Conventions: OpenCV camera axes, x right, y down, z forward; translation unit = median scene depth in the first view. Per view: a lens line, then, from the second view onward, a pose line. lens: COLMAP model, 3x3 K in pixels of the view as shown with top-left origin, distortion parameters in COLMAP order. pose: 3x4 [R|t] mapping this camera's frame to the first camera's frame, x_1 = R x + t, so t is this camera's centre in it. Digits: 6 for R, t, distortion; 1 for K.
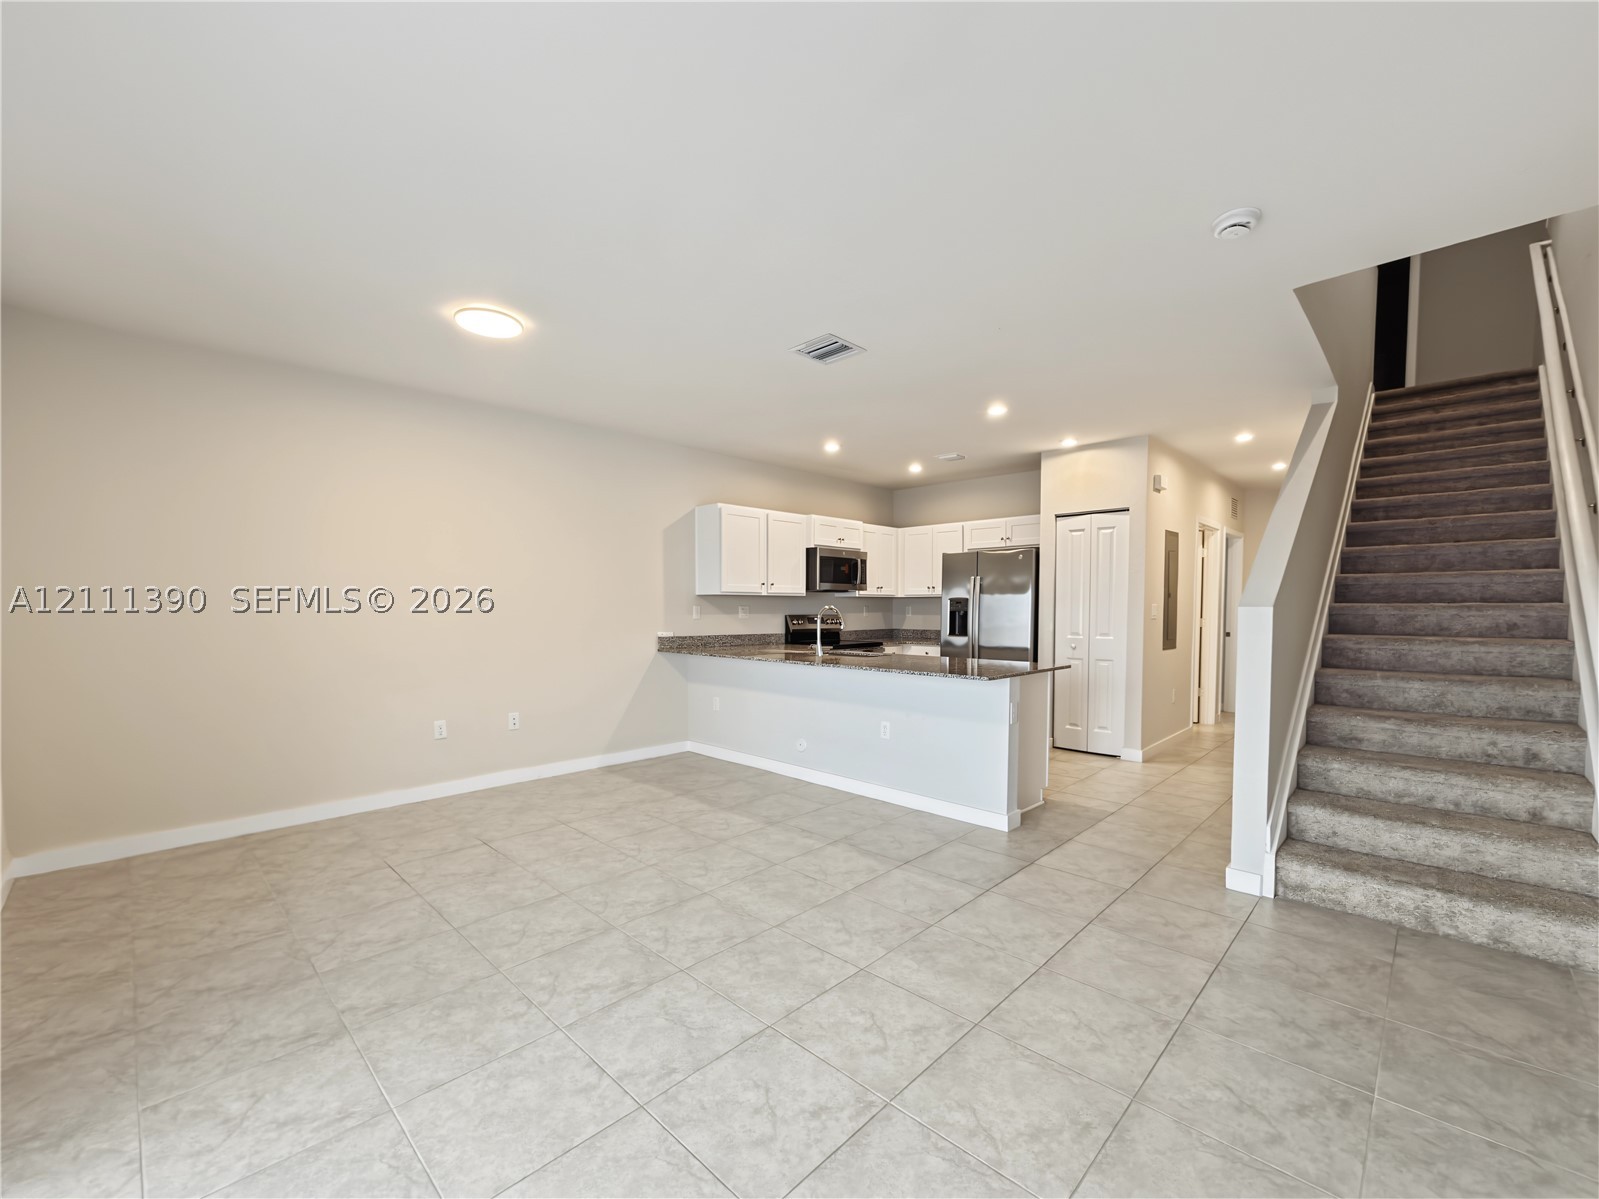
lens RADIAL K [[665.5, 0, 802.7], [0, 665.5, 631.9], [0, 0, 1]] dist [0.000037, -0.000007]
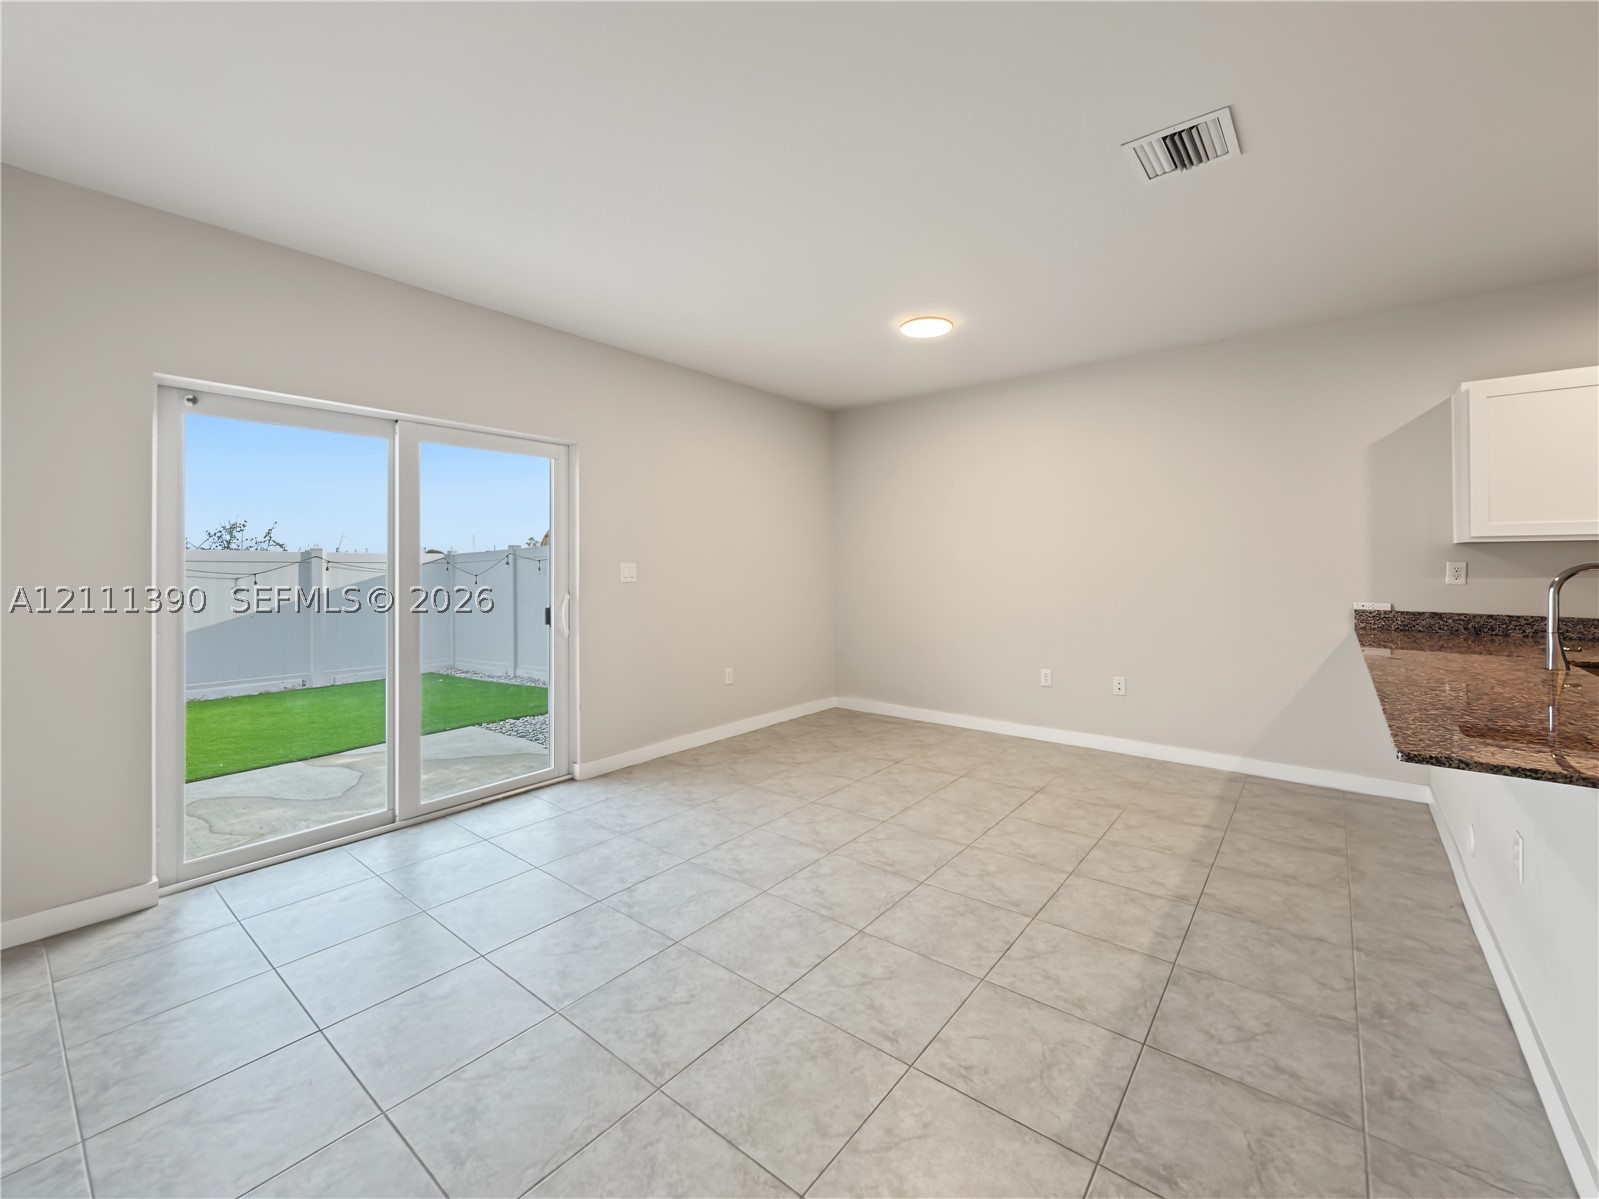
lens RADIAL K [[664.5, 0, 799.5], [0, 664.5, 599.5], [0, 0, 1]] dist [0.000013, 0.000230]
pose [[0.093570, 0.052297, -0.994238, 0.599329], [-0.033768, 0.998212, 0.049328, -0.025272], [0.995040, 0.028958, 0.095168, 0.617817]]
